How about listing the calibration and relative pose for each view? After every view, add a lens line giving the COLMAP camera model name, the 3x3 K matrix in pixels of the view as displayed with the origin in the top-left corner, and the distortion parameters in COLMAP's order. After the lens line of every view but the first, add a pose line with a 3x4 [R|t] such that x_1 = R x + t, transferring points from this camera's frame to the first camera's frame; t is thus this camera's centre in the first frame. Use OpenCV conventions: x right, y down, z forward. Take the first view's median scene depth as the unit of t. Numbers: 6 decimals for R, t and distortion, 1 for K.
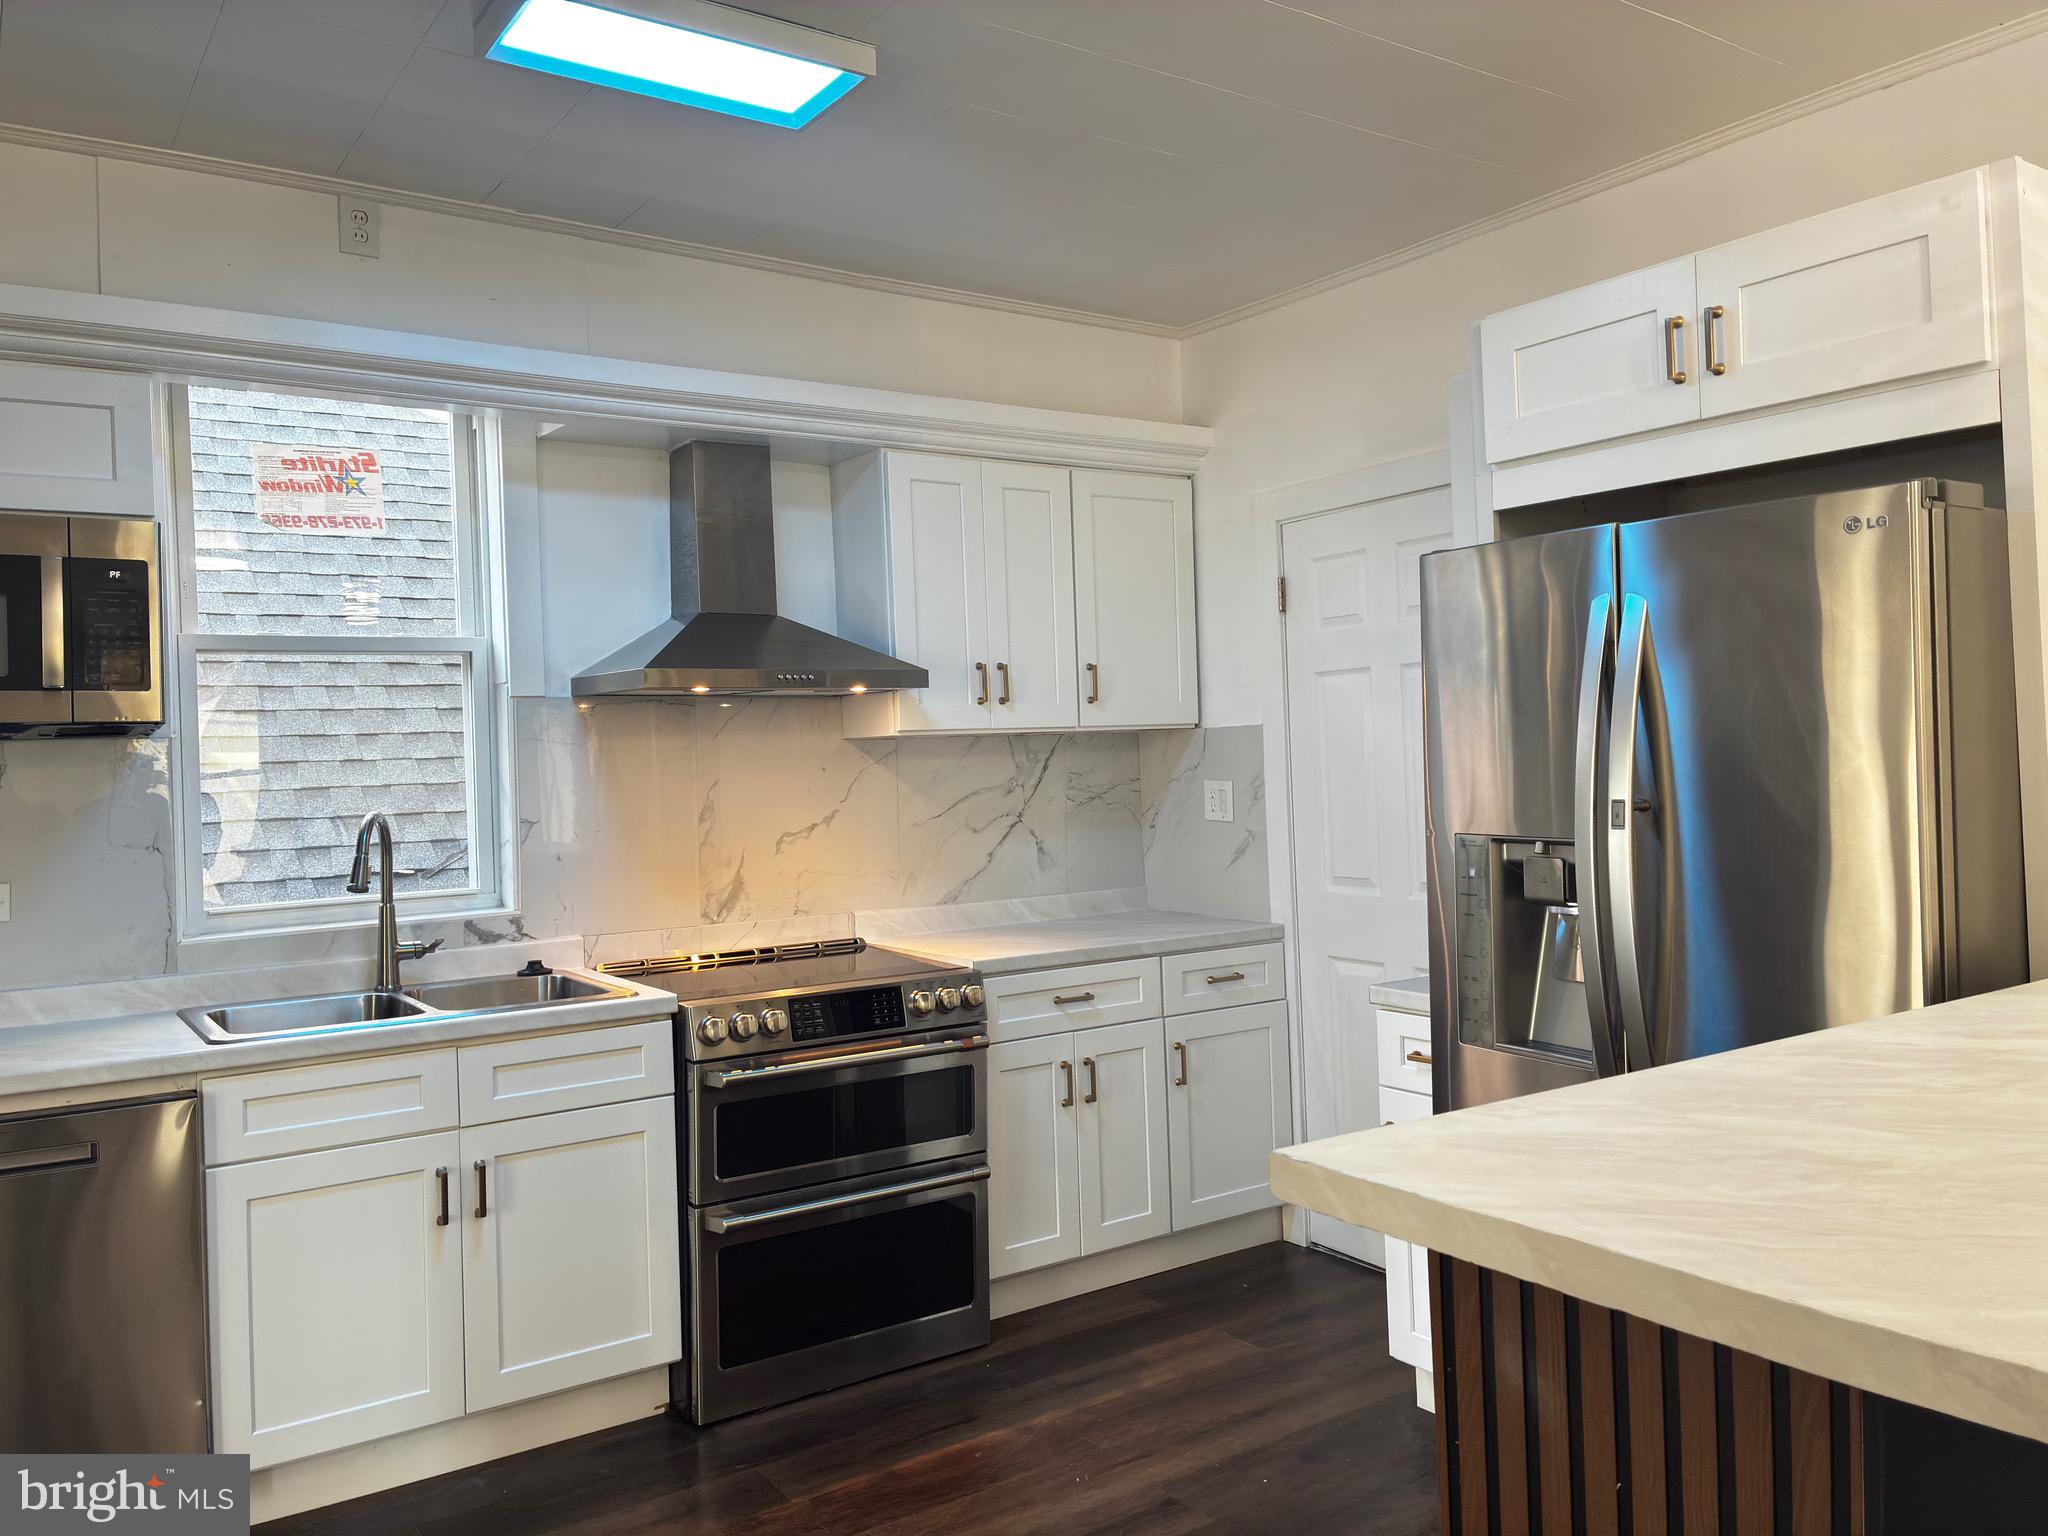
lens RADIAL K [[1559.9, 0, 1030.5], [0, 1559.9, 754.1], [0, 0, 1]] dist [0.052758, -0.058228]
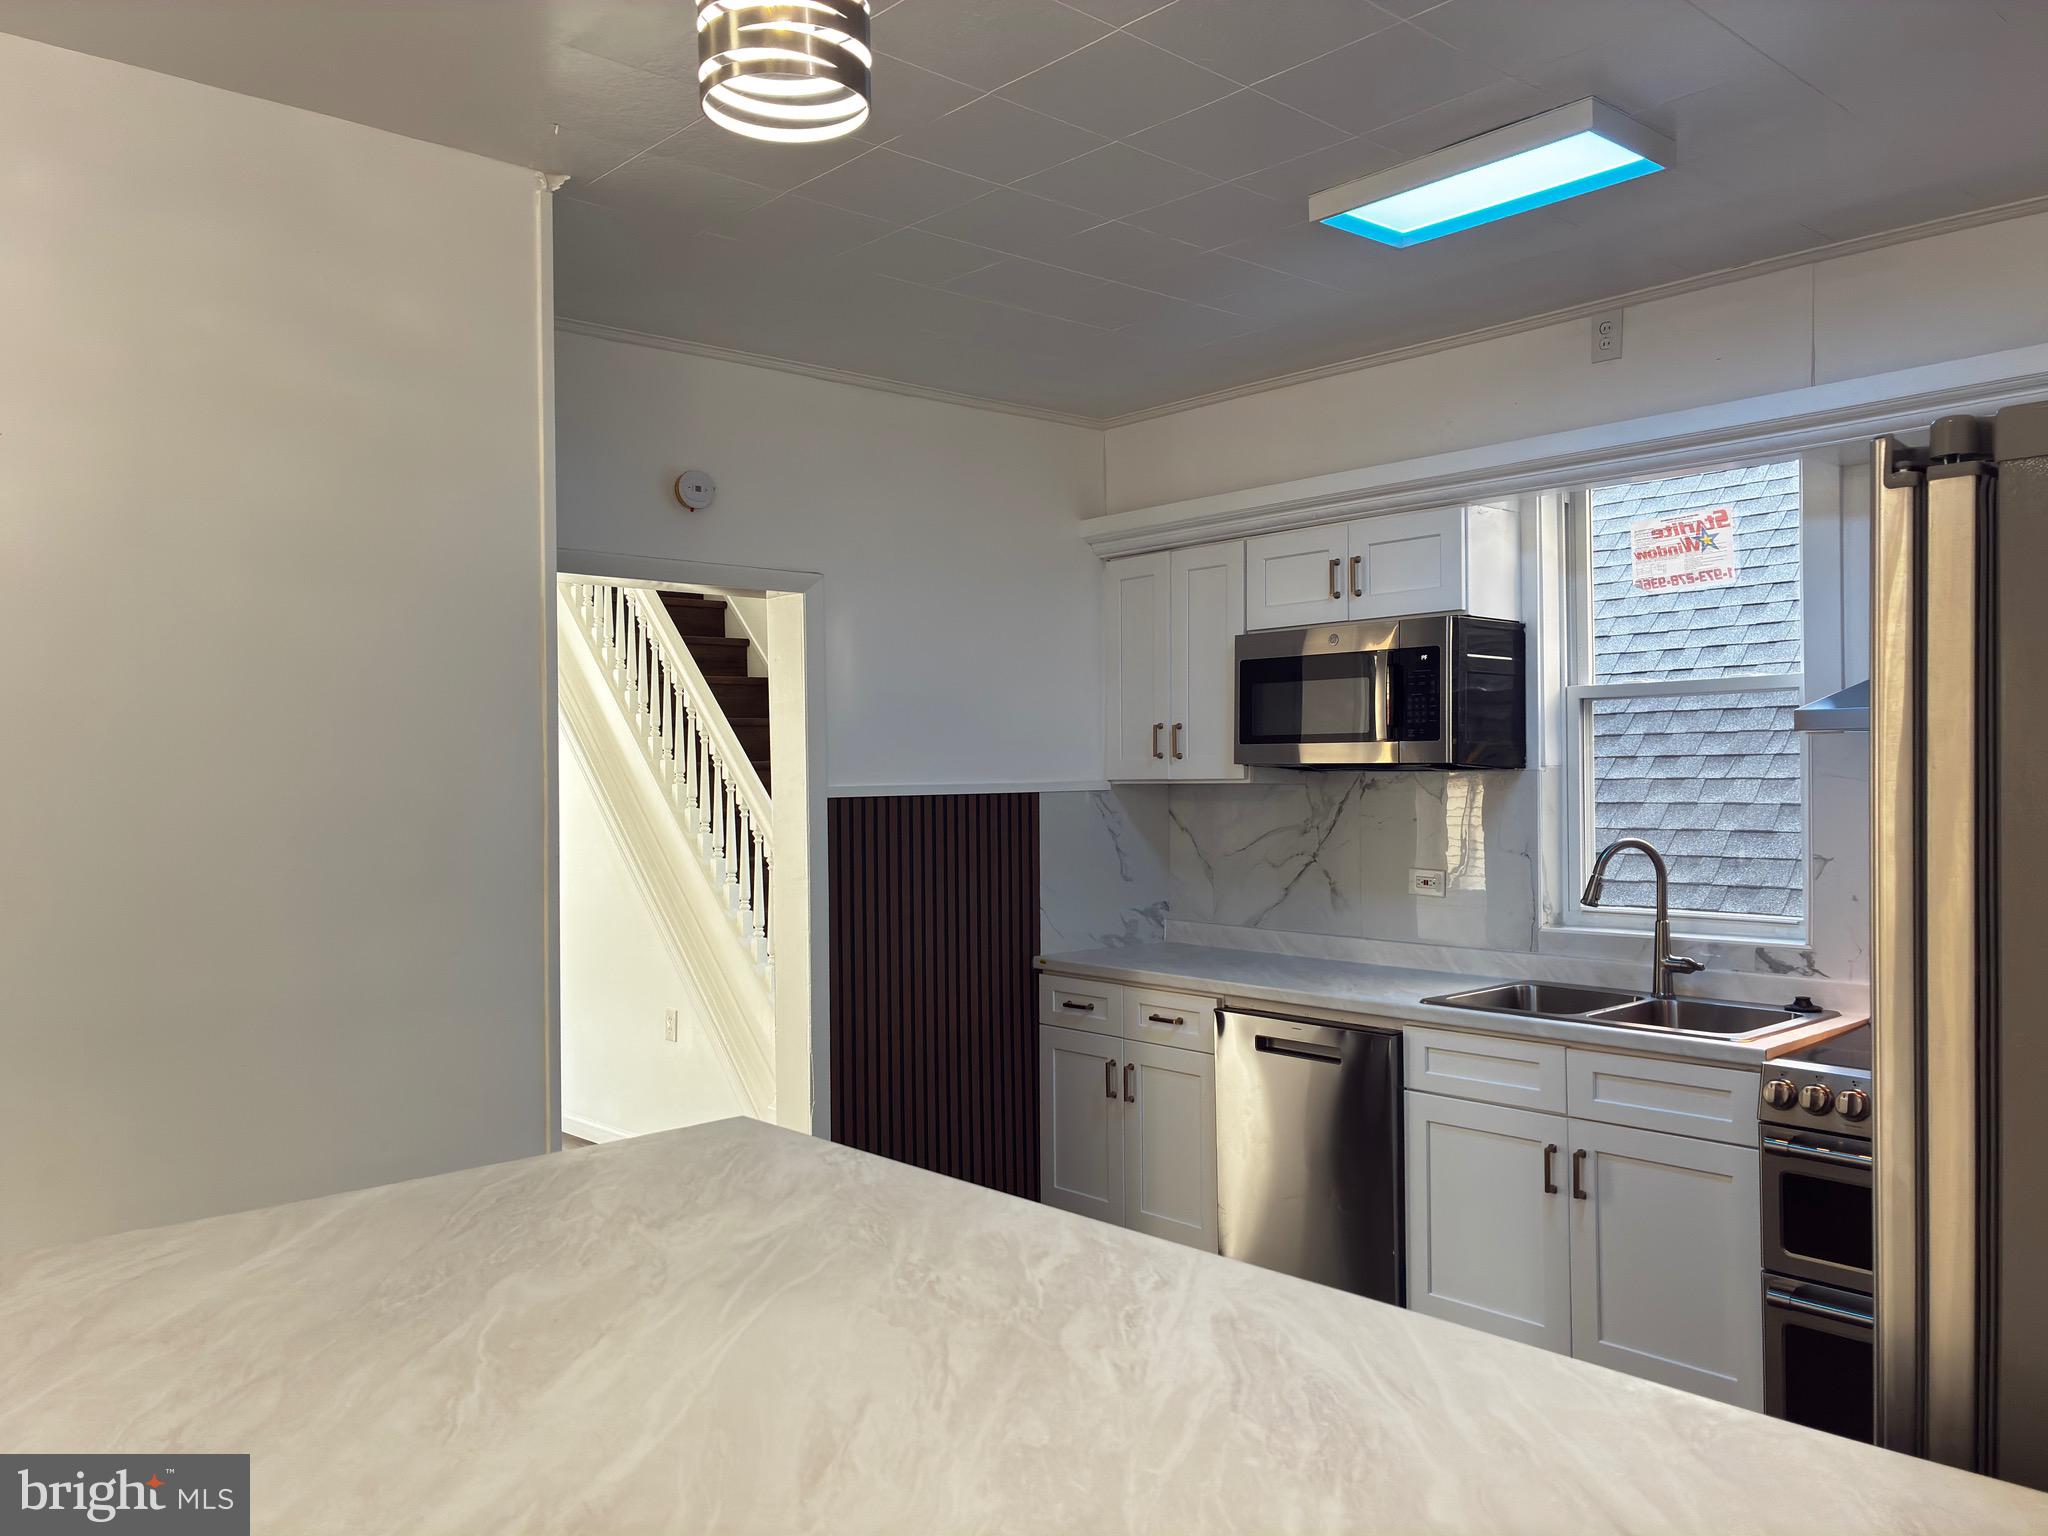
lens RADIAL K [[1559.9, 0, 1038.5], [0, 1559.9, 780.9], [0, 0, 1]] dist [0.052758, -0.058228]
pose [[0.137317, 0.035808, -0.989880, 0.618956], [0.007701, 0.999278, 0.037216, -0.048579], [0.990497, -0.012733, 0.136942, 0.387484]]
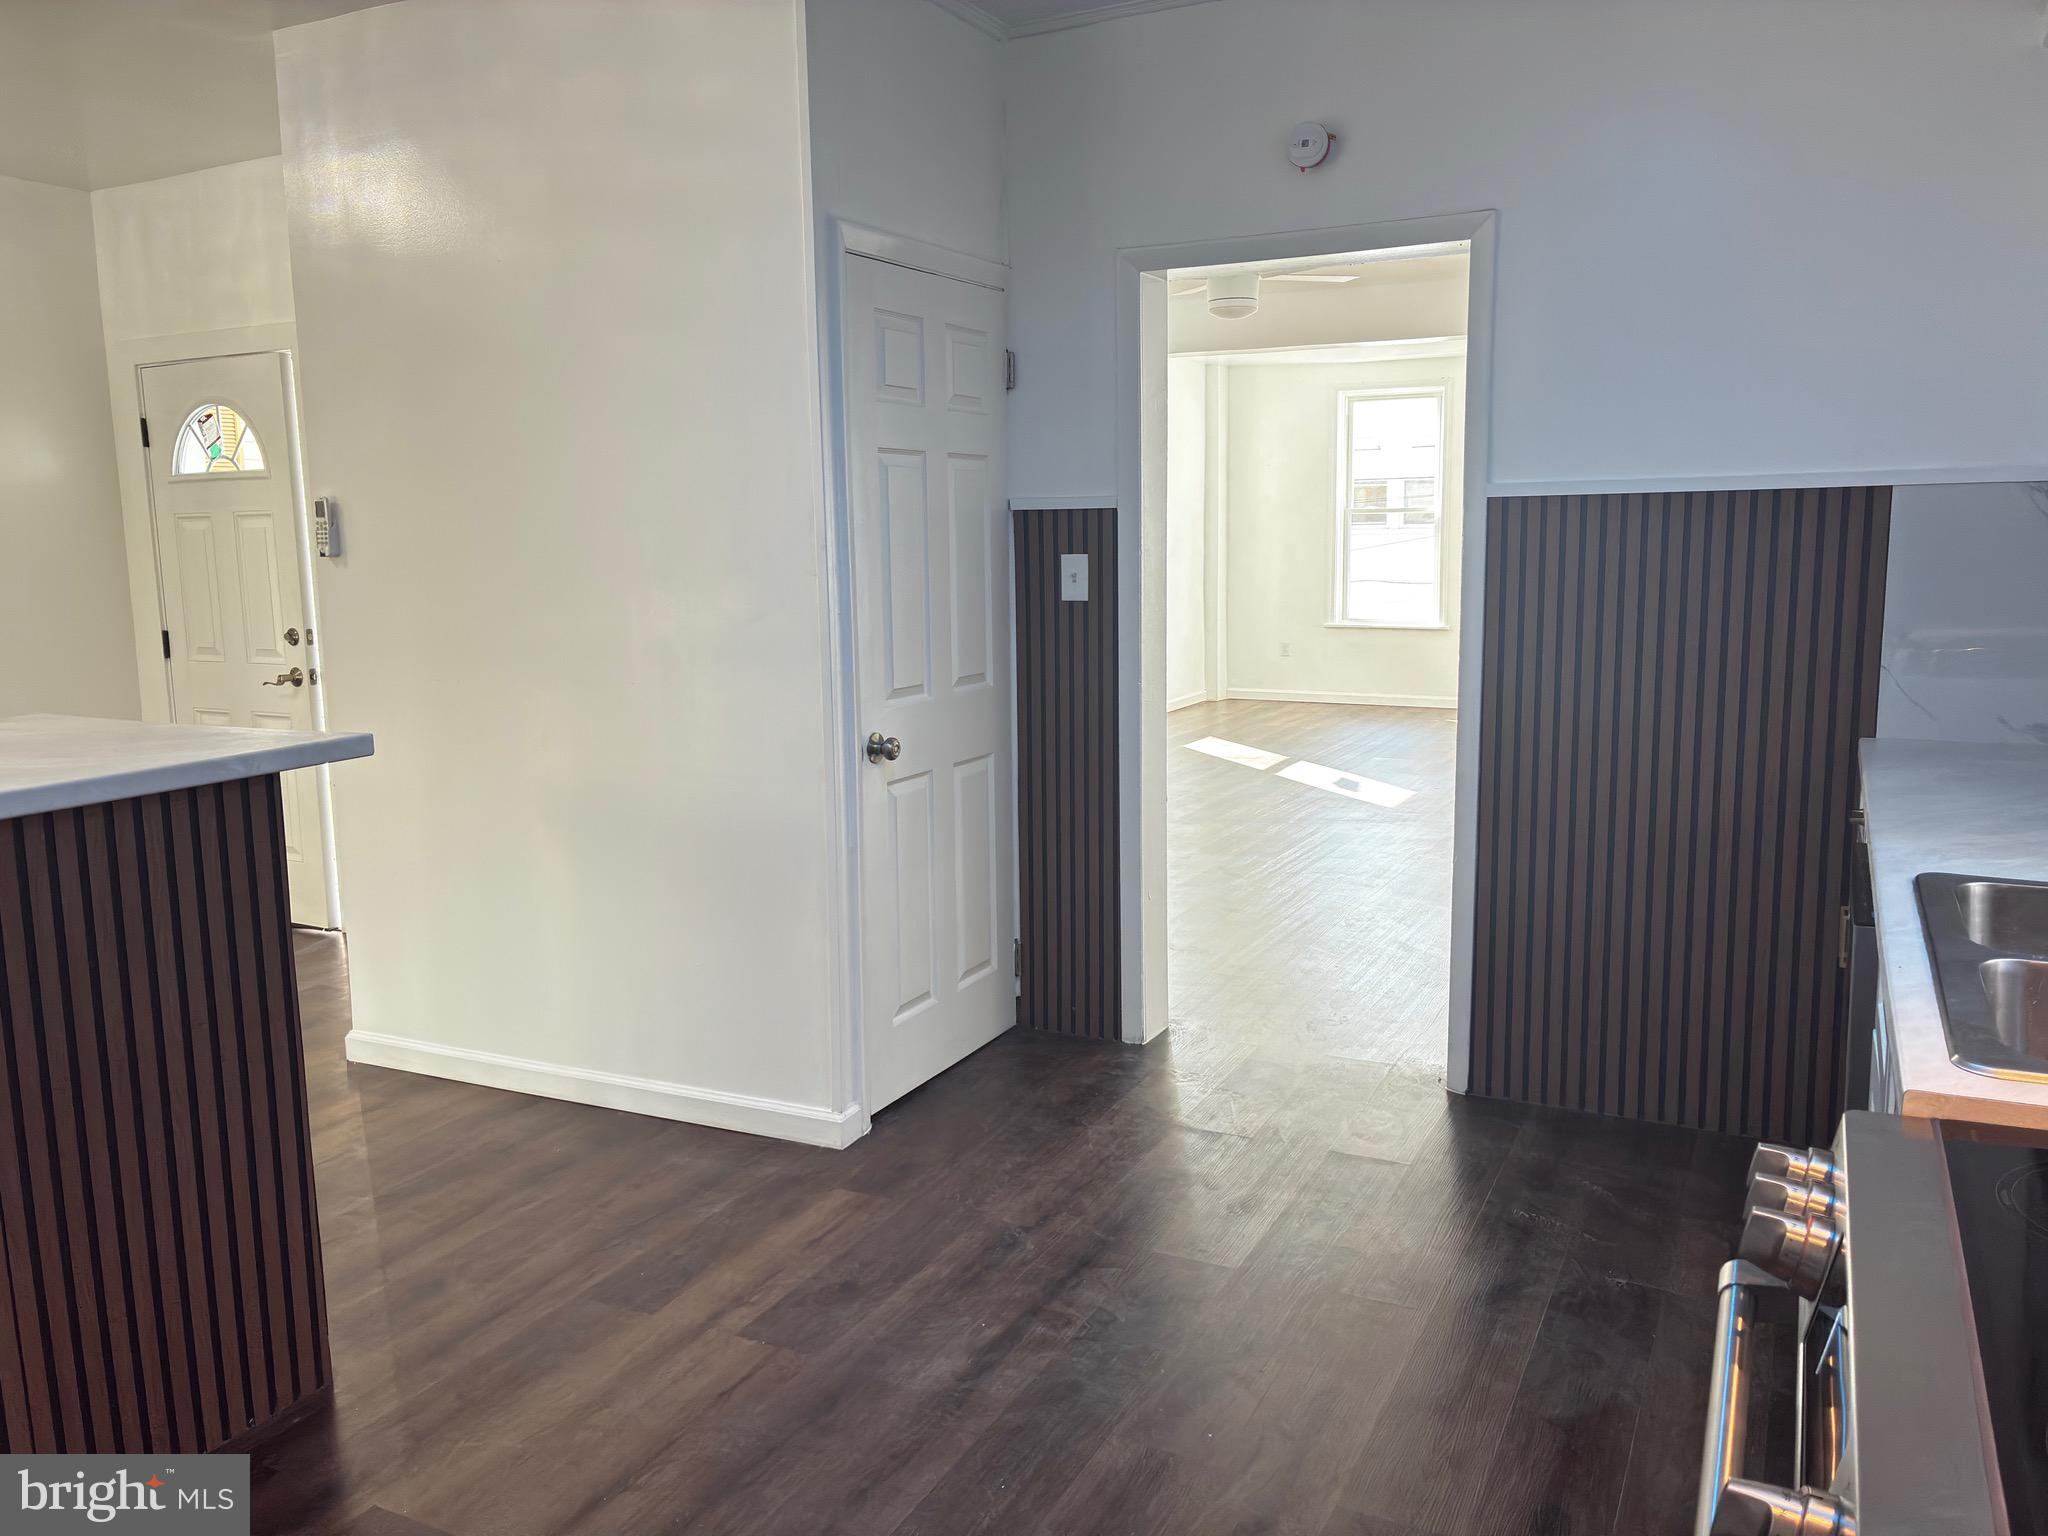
lens RADIAL K [[1559.9, 0, 1021.0], [0, 1559.9, 764.4], [0, 0, 1]] dist [0.052758, -0.058228]
pose [[-0.881062, 0.114105, -0.459032, 0.124189], [0.044841, 0.986245, 0.159090, 0.003978], [0.470871, 0.119585, -0.874059, 1.139736]]
